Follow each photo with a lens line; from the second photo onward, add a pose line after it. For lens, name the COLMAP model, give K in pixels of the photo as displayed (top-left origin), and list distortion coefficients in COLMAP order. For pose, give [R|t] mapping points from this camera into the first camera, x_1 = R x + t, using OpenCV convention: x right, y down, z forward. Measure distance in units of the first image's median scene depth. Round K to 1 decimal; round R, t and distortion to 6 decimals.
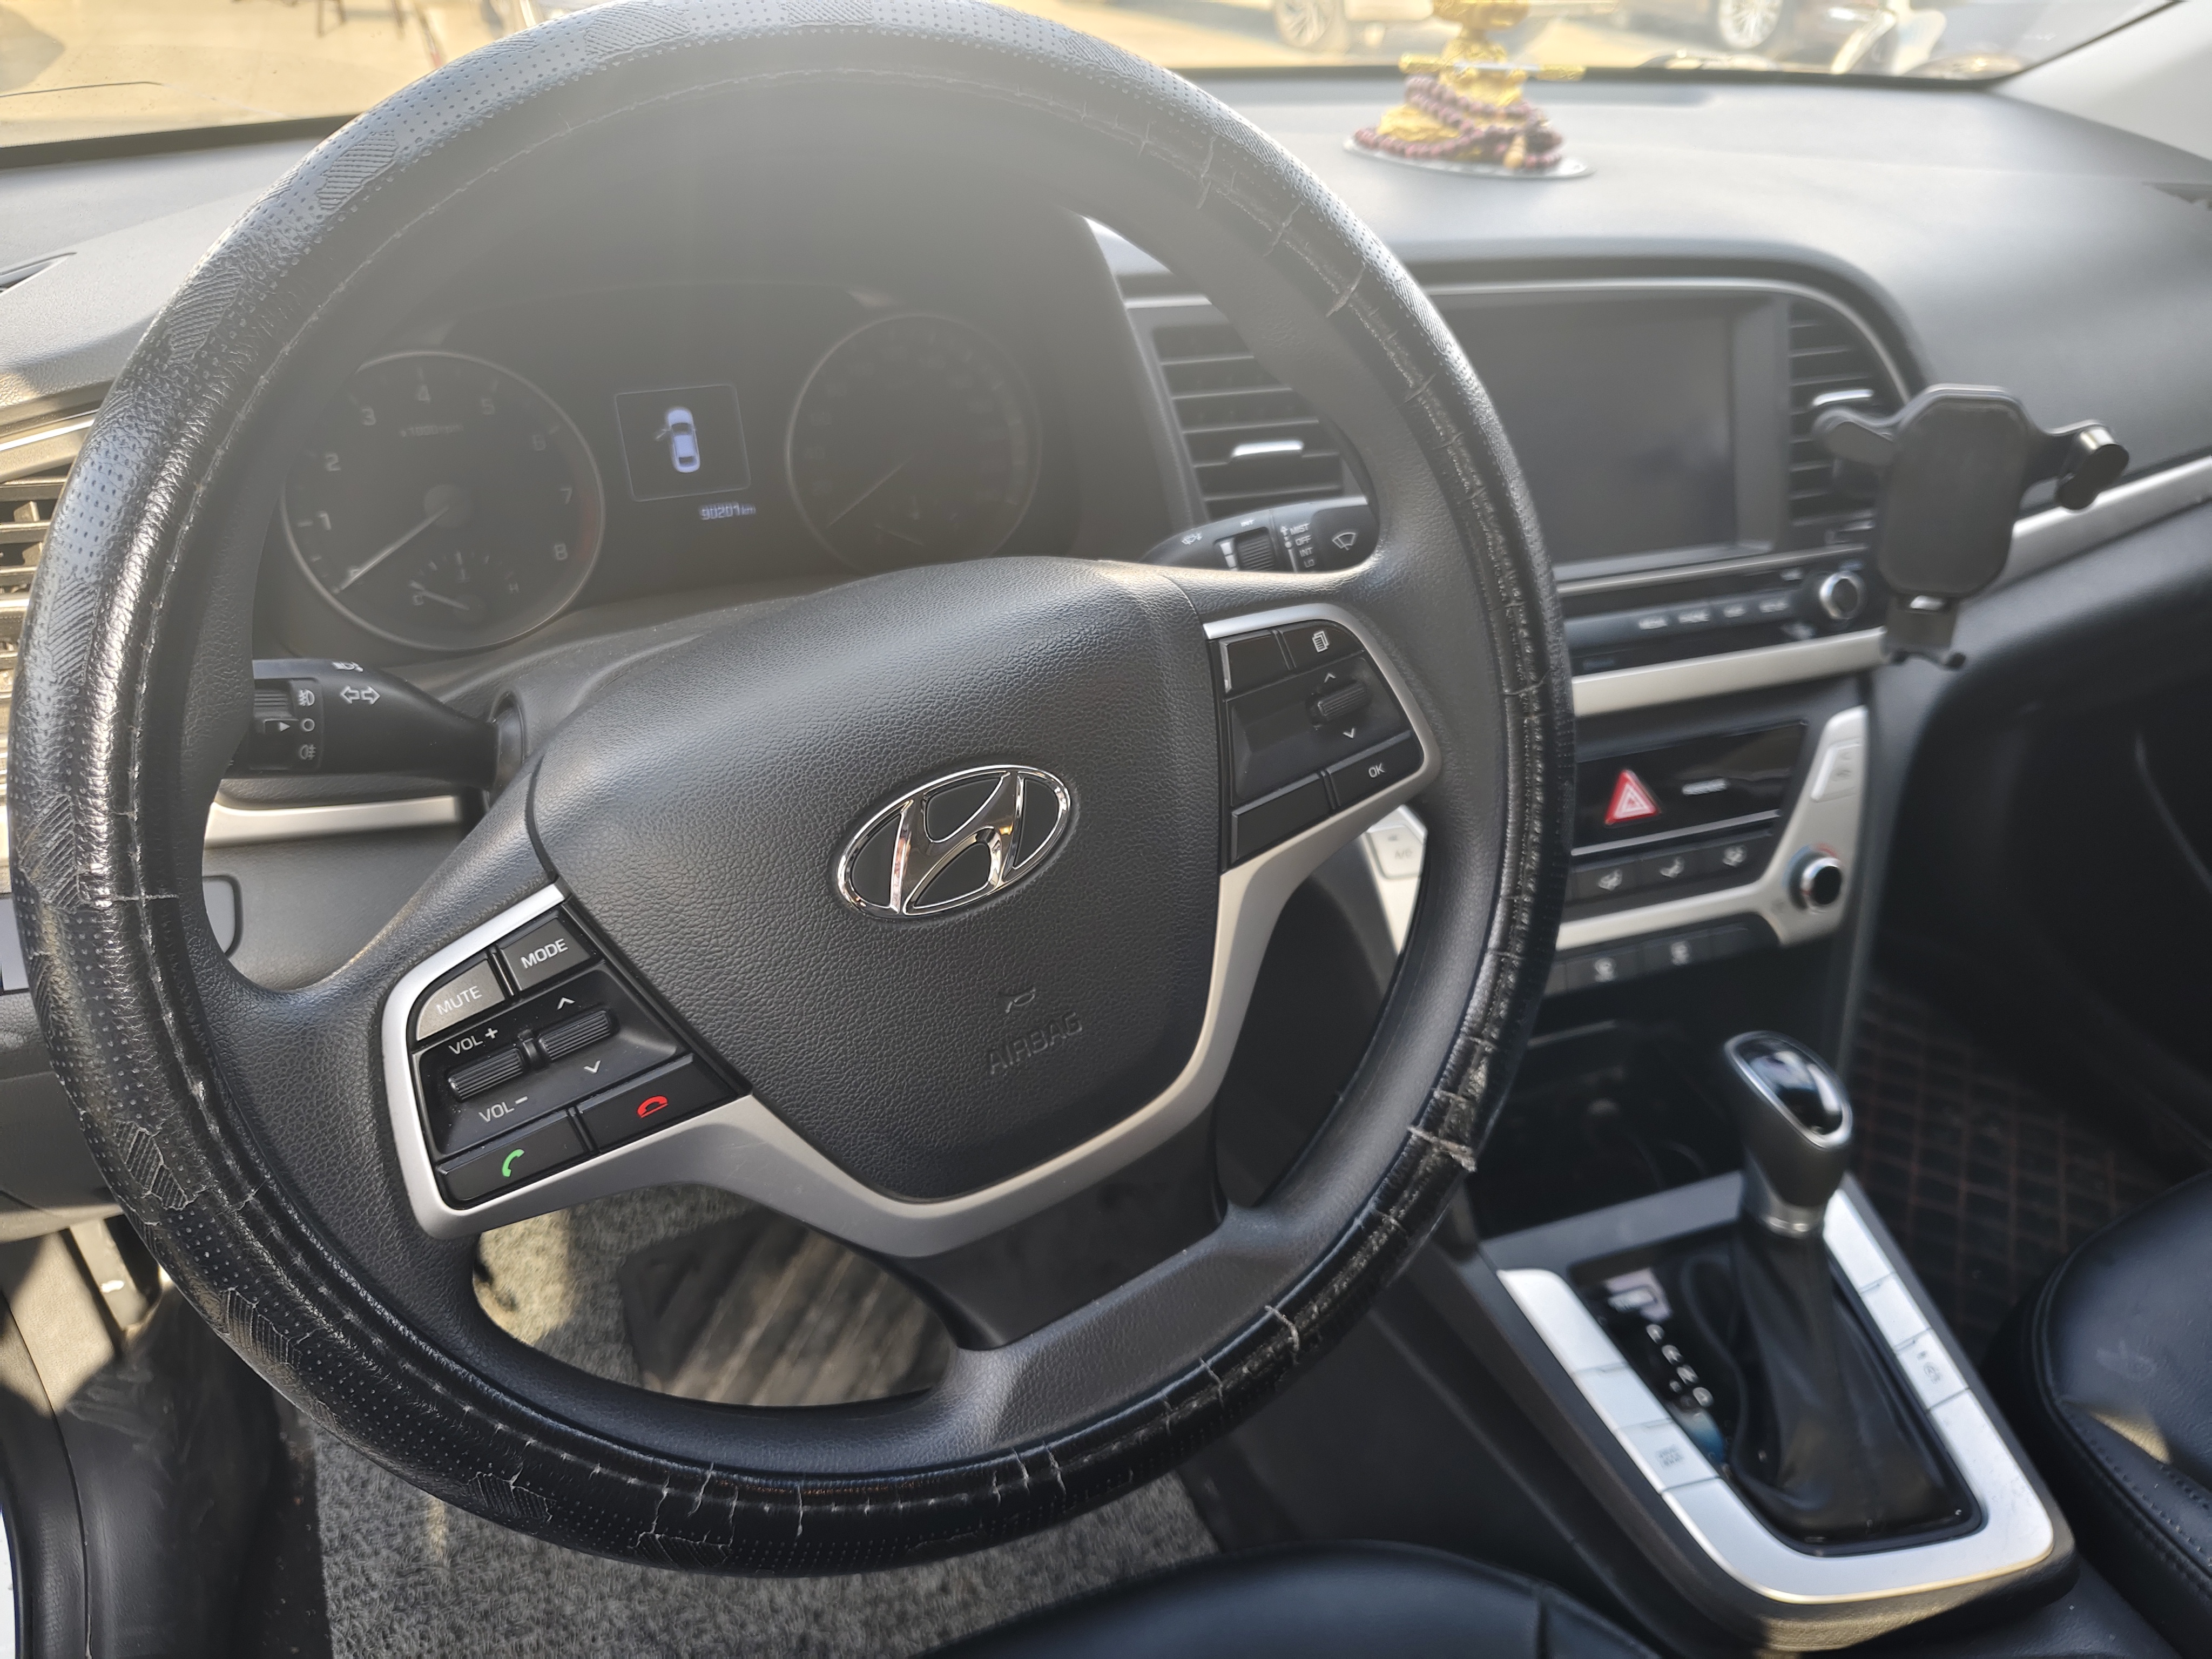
lens RADIAL K [[1563.4, 0, 1100.8], [0, 1563.4, 810.2], [0, 0, 1]] dist [-0.001990, -0.000341]
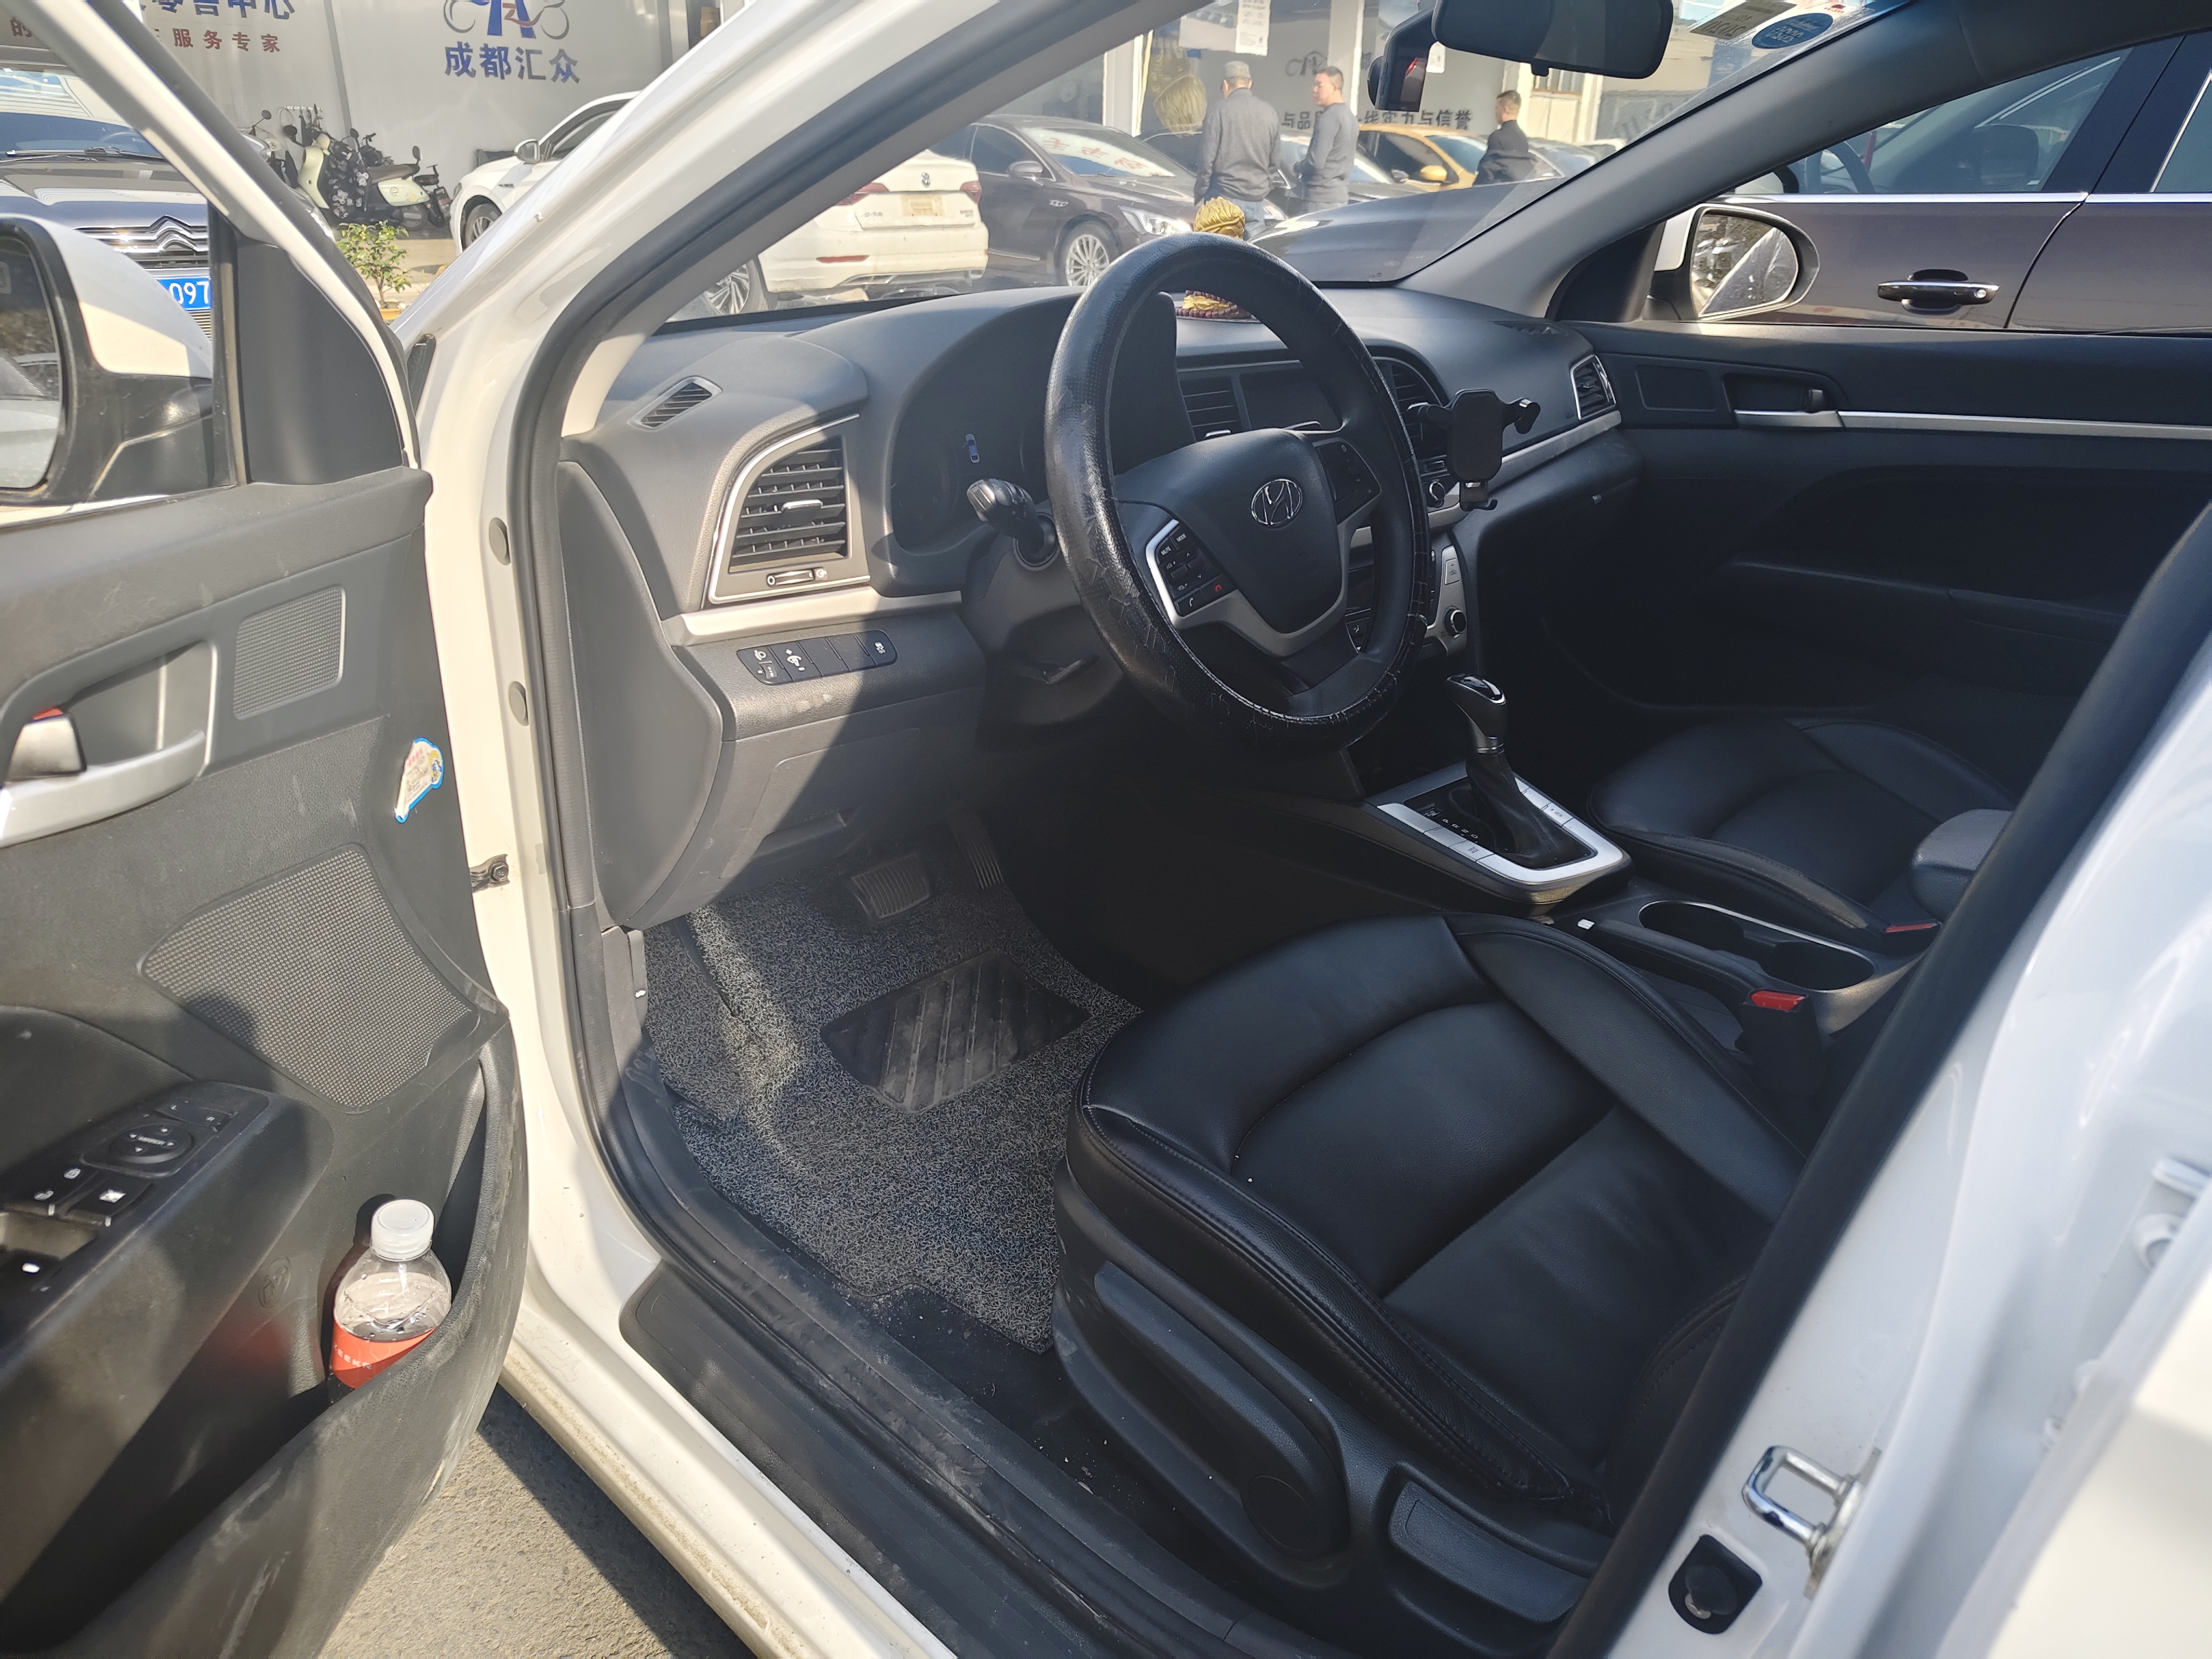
lens RADIAL K [[1563.8, 0, 1106.0], [0, 1563.8, 829.5], [0, 0, 1]] dist [0.006979, 0.001424]
pose [[0.920622, -0.163210, 0.354707, -0.892203], [0.210791, 0.972438, -0.099654, 0.489089], [-0.328667, 0.166513, 0.929651, -0.895249]]
